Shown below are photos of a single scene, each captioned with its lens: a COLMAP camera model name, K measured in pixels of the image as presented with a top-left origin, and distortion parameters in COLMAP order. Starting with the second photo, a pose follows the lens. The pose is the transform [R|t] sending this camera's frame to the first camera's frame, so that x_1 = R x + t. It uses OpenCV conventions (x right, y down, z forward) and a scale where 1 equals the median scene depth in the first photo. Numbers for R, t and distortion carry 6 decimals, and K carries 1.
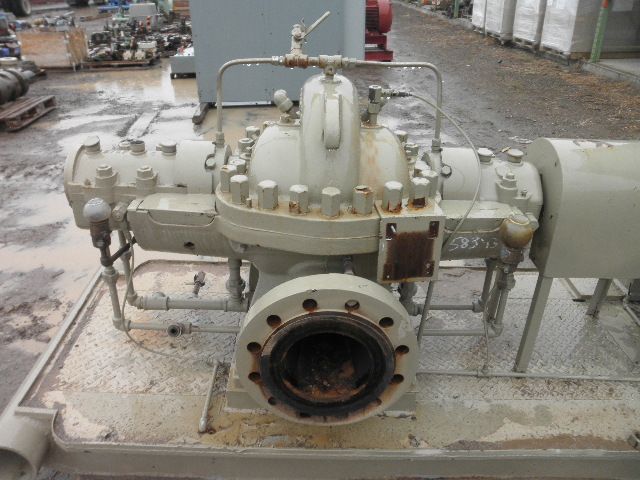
lens RADIAL K [[524.3, 0, 320.0], [0, 524.3, 240.0], [0, 0, 1]] dist [-0.100497, 0.093512]
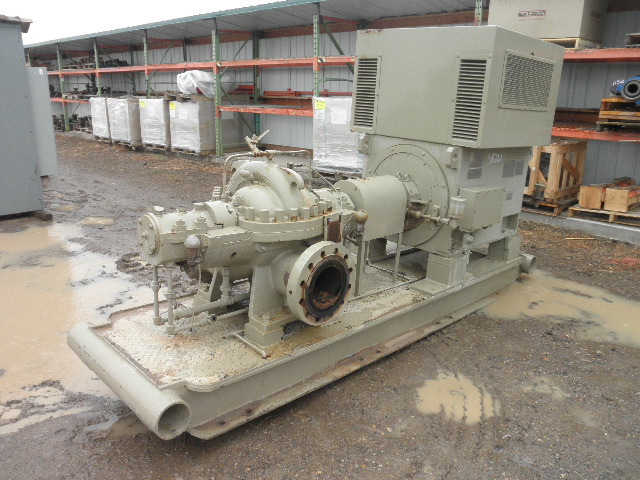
lens RADIAL K [[524.3, 0, 320.0], [0, 524.3, 240.0], [0, 0, 1]] dist [-0.100497, 0.093512]
pose [[0.718265, -0.178499, 0.672483, -0.214411], [0.303753, 0.950006, -0.072269, 0.031560], [-0.625963, 0.256177, 0.736575, -0.091672]]
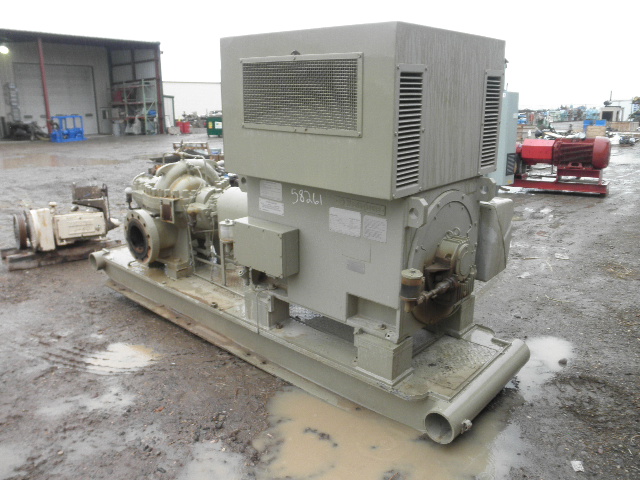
lens RADIAL K [[524.3, 0, 320.0], [0, 524.3, 240.0], [0, 0, 1]] dist [-0.100497, 0.093512]
pose [[0.739240, 0.169984, -0.651636, 0.459457], [-0.310142, 0.944833, -0.105370, 0.036218], [0.597776, 0.279994, 0.751177, -0.118273]]
